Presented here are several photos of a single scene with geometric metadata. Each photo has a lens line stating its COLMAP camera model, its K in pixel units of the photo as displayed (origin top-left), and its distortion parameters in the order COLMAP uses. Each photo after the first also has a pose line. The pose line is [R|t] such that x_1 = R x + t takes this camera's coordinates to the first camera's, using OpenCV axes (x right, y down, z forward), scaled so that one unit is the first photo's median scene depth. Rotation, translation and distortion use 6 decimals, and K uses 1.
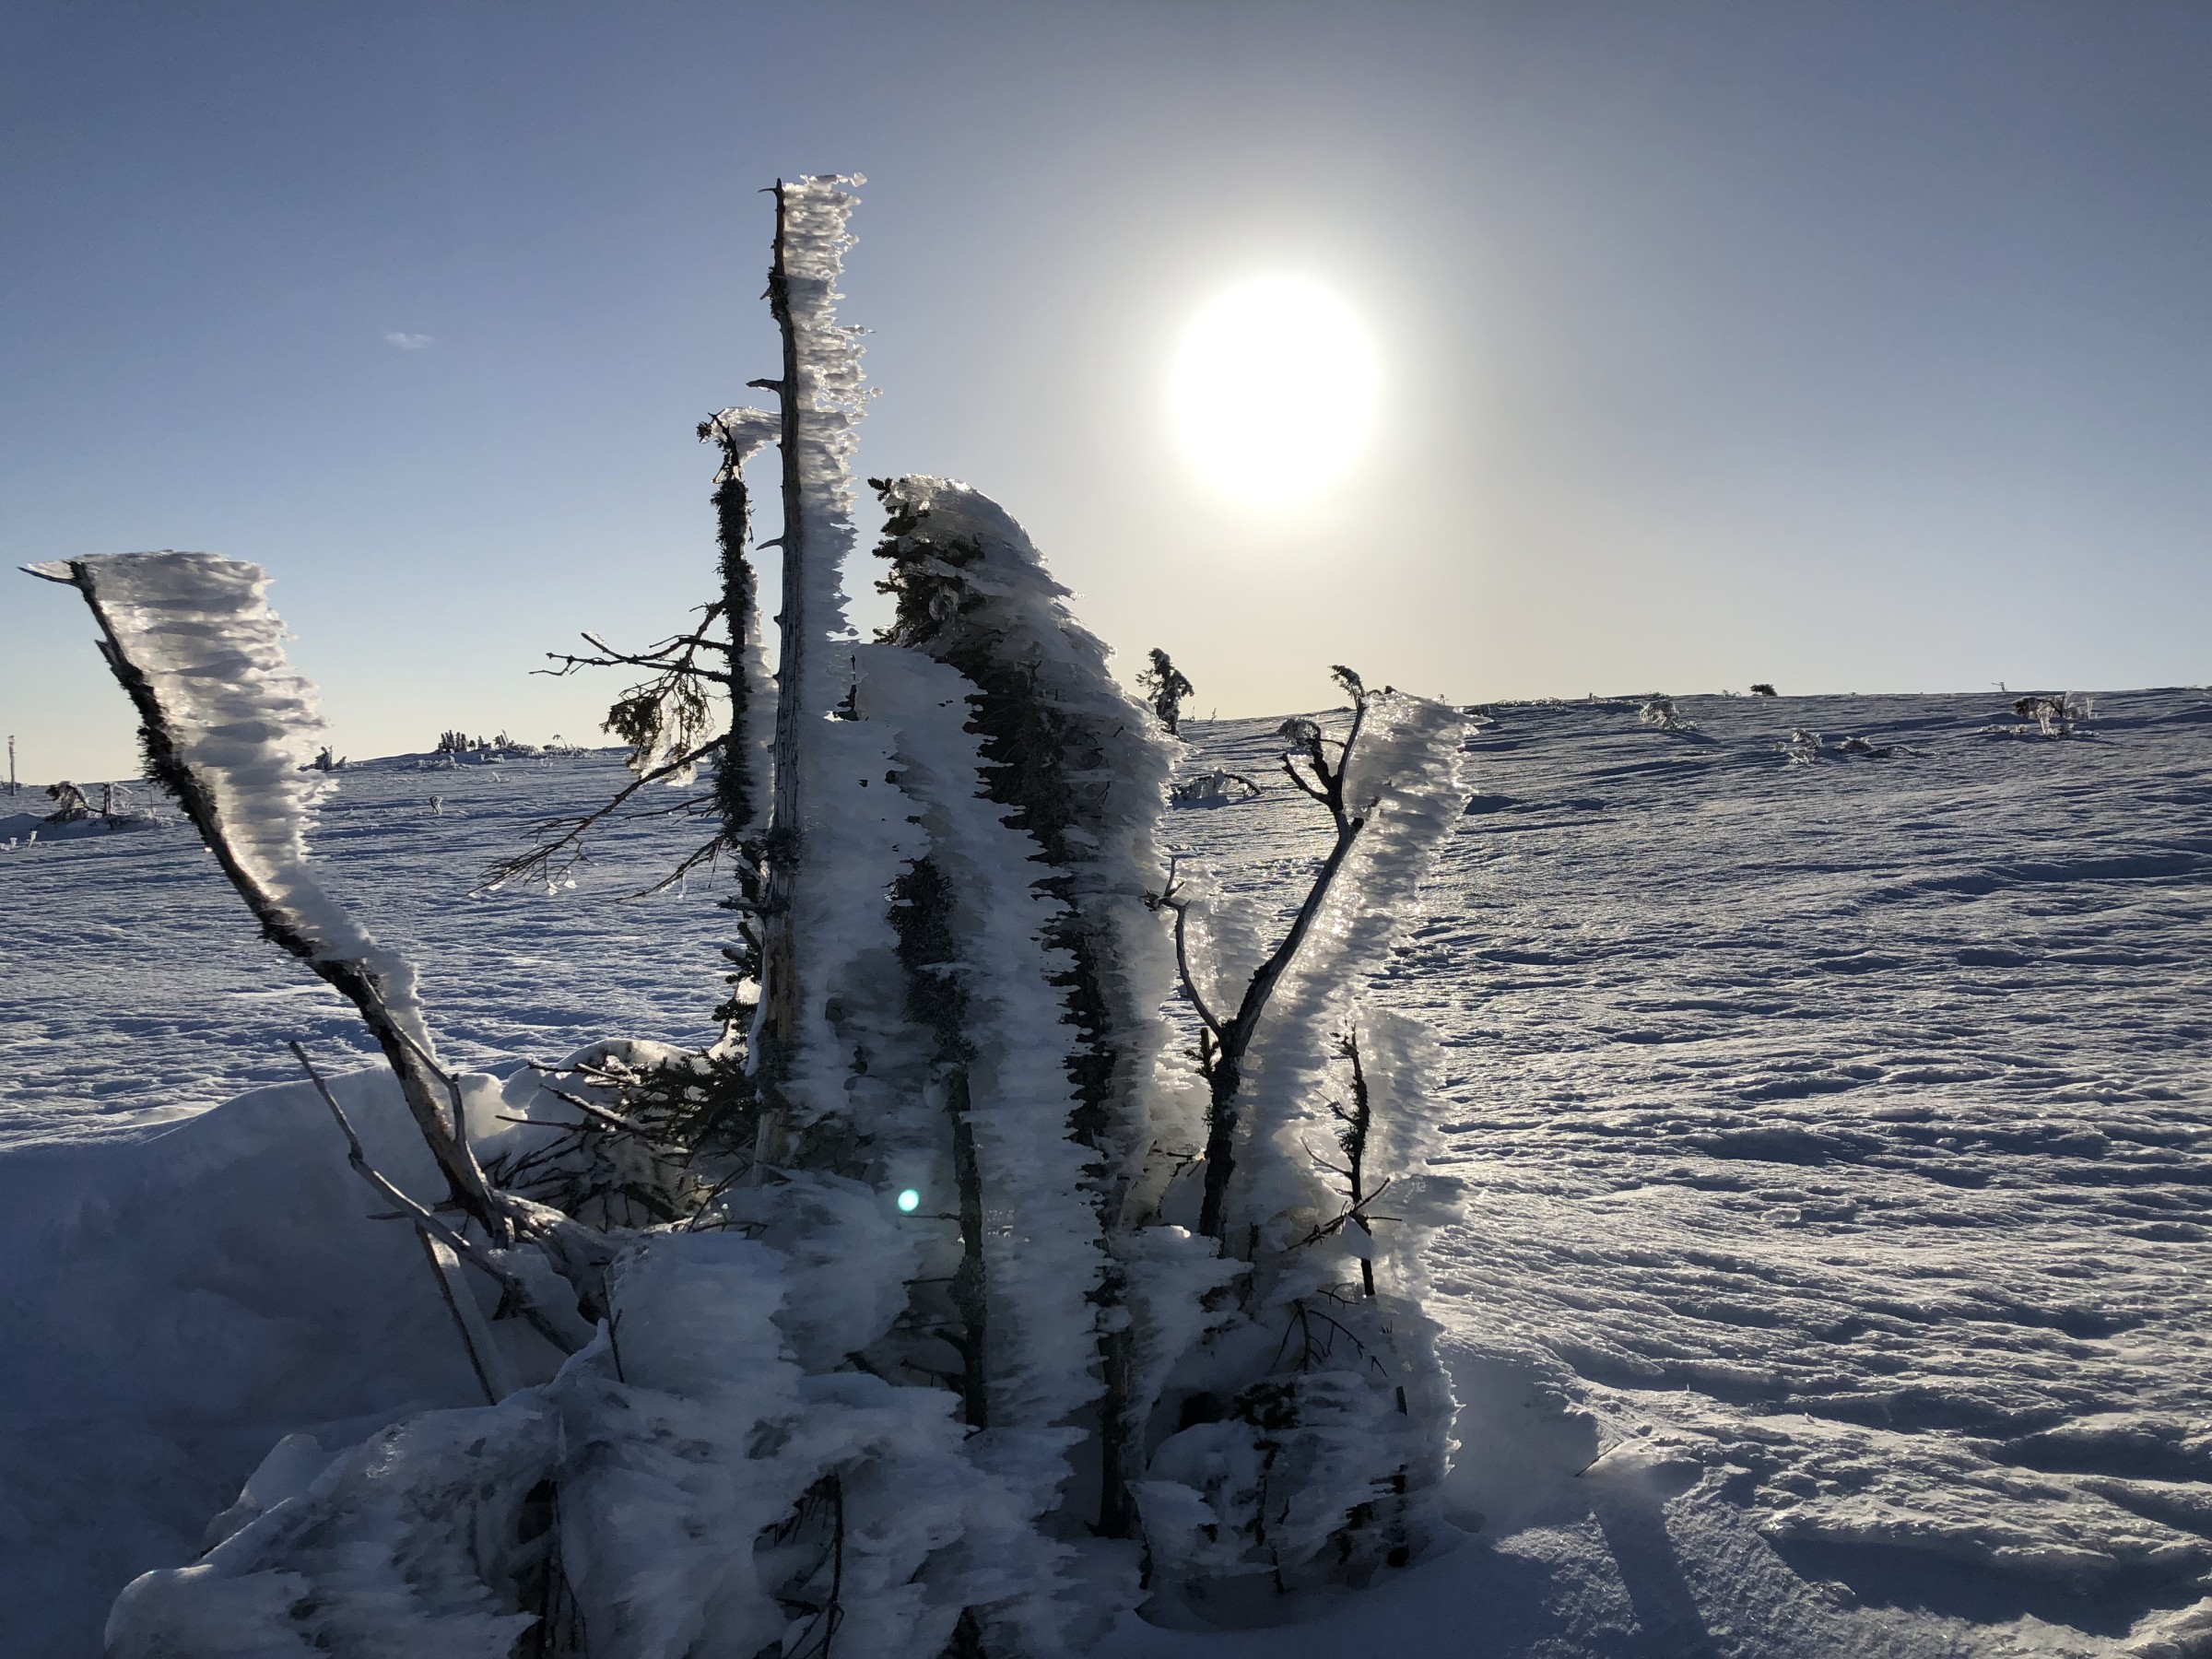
lens RADIAL K [[1801.8, 0, 1027.2], [0, 1801.8, 803.3], [0, 0, 1]] dist [-0.004578, -0.005240]
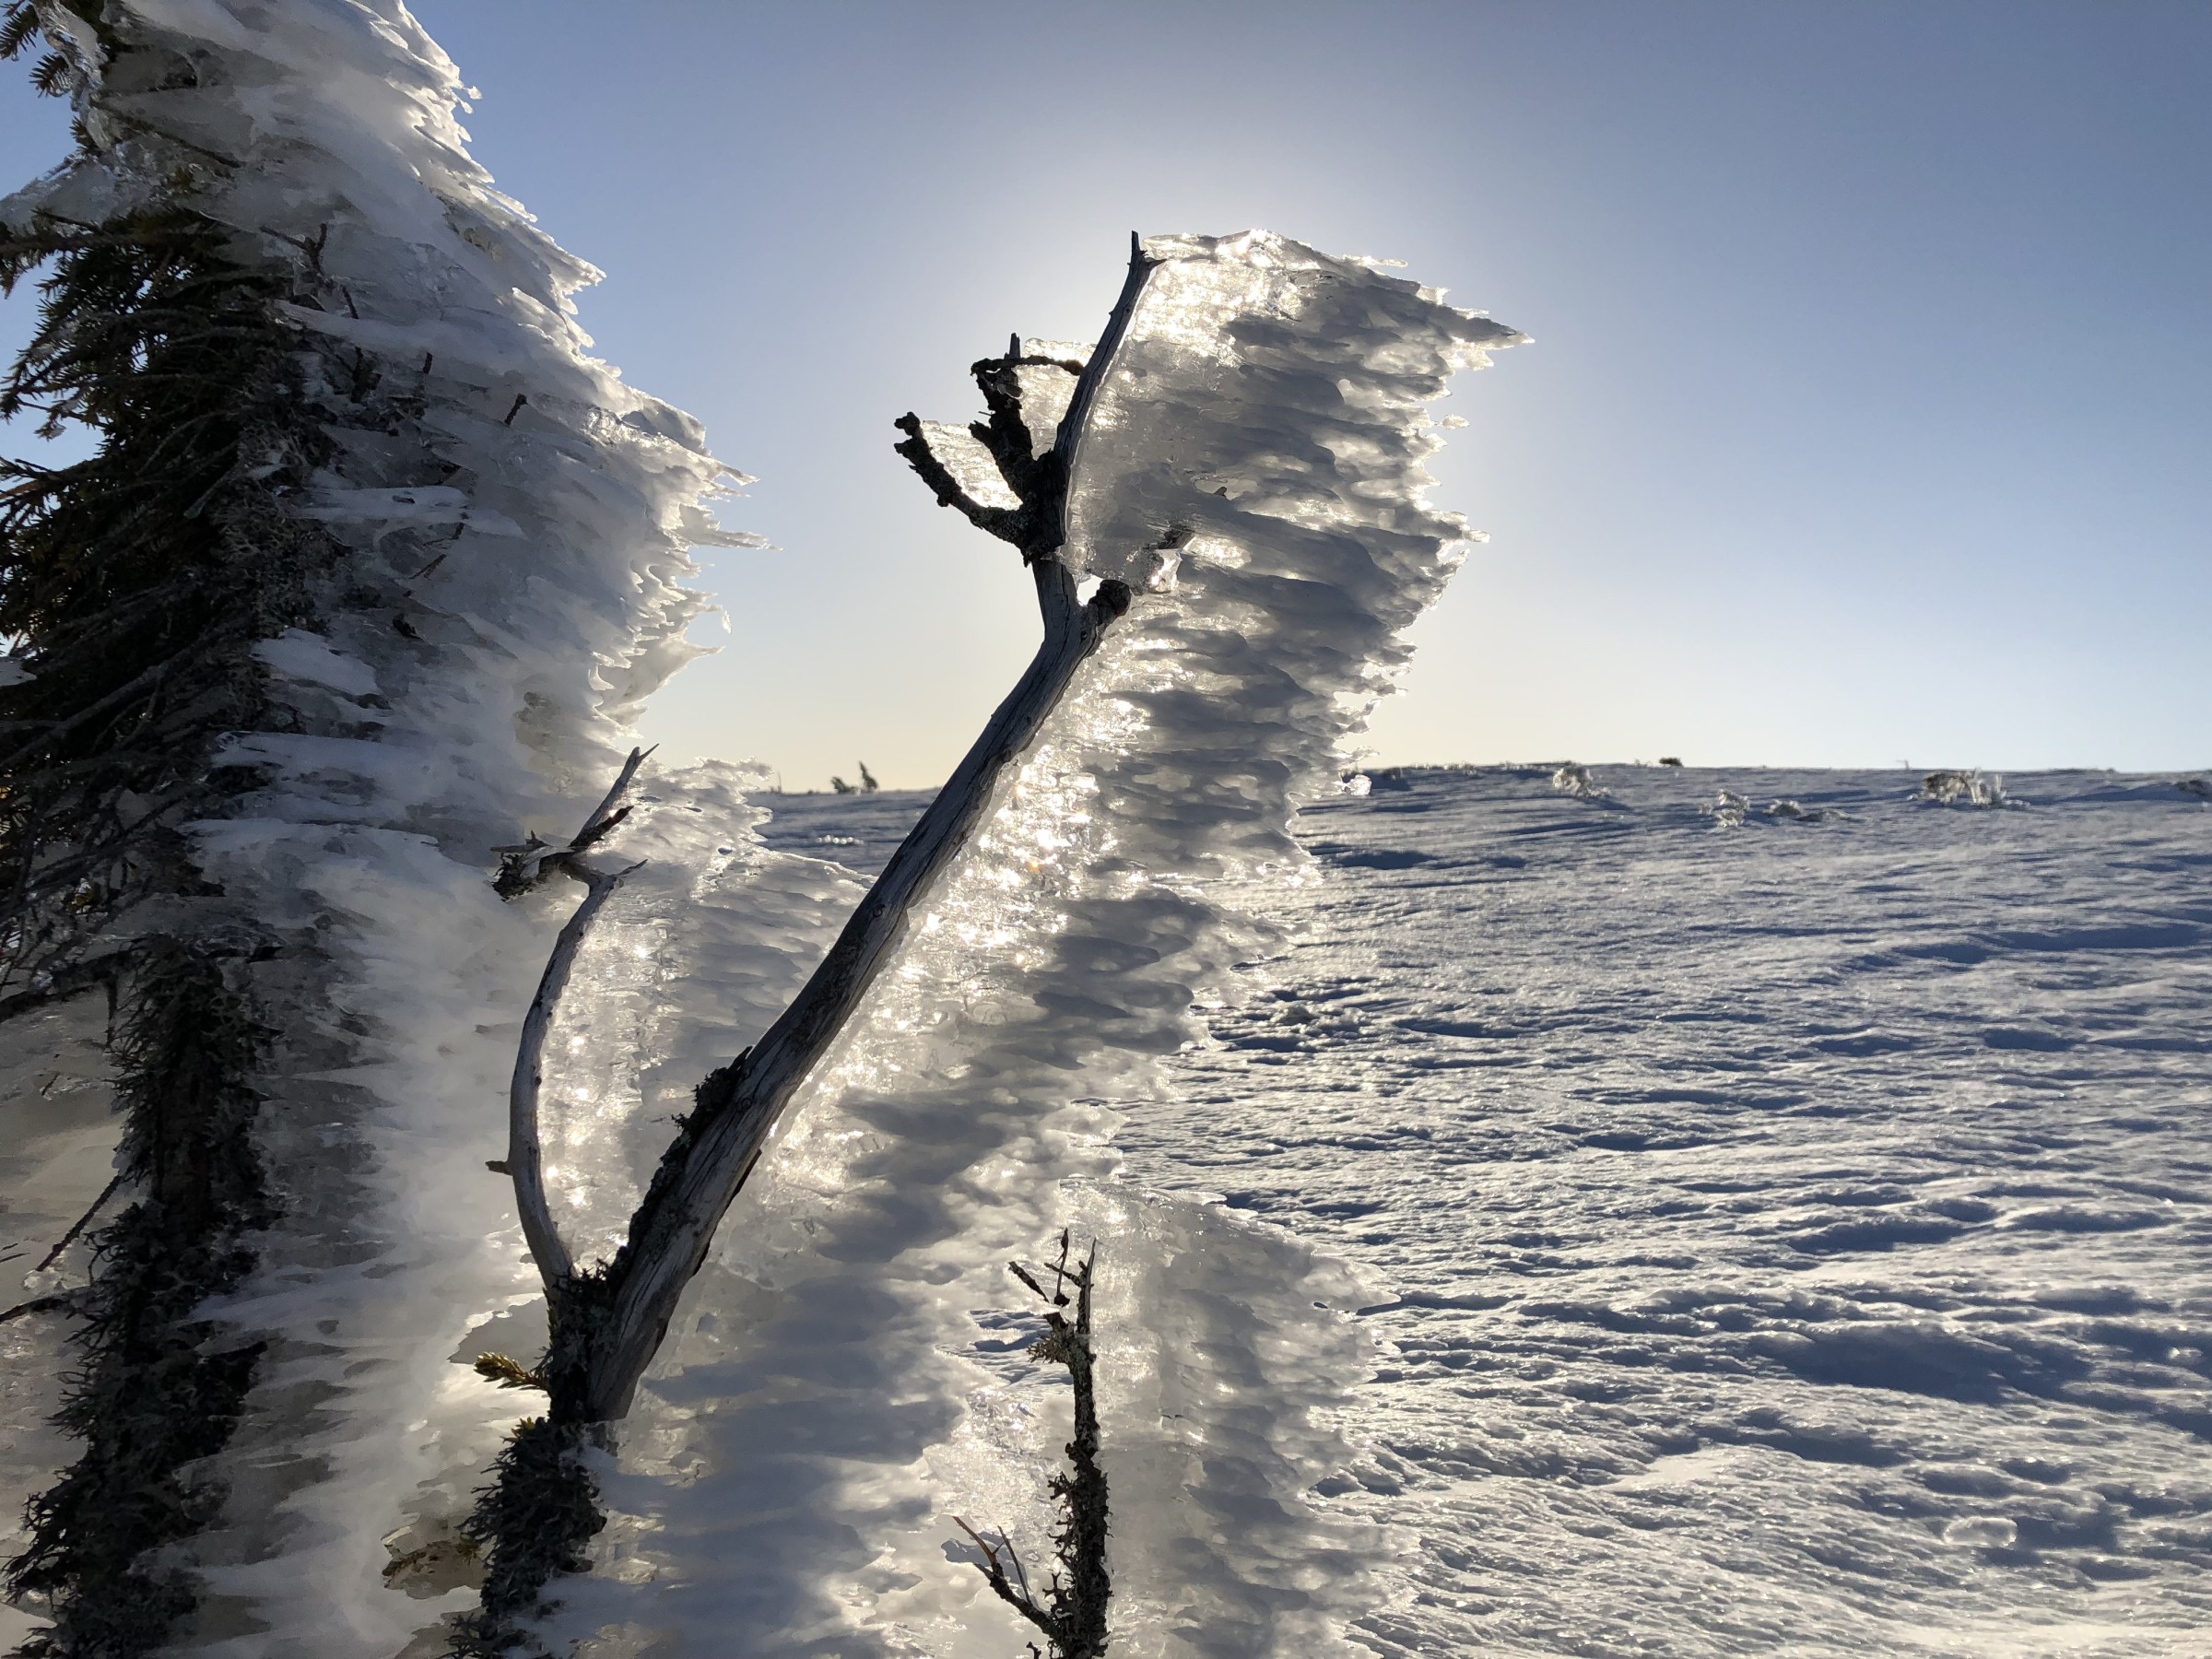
lens RADIAL K [[1805.4, 0, 1106.0], [0, 1805.4, 829.5], [0, 0, 1]] dist [0.075480, -0.129833]
pose [[0.995567, 0.025913, 0.090410, 0.051552], [-0.024219, 0.999511, -0.019792, 0.018513], [-0.090879, 0.017514, 0.995708, 0.229397]]
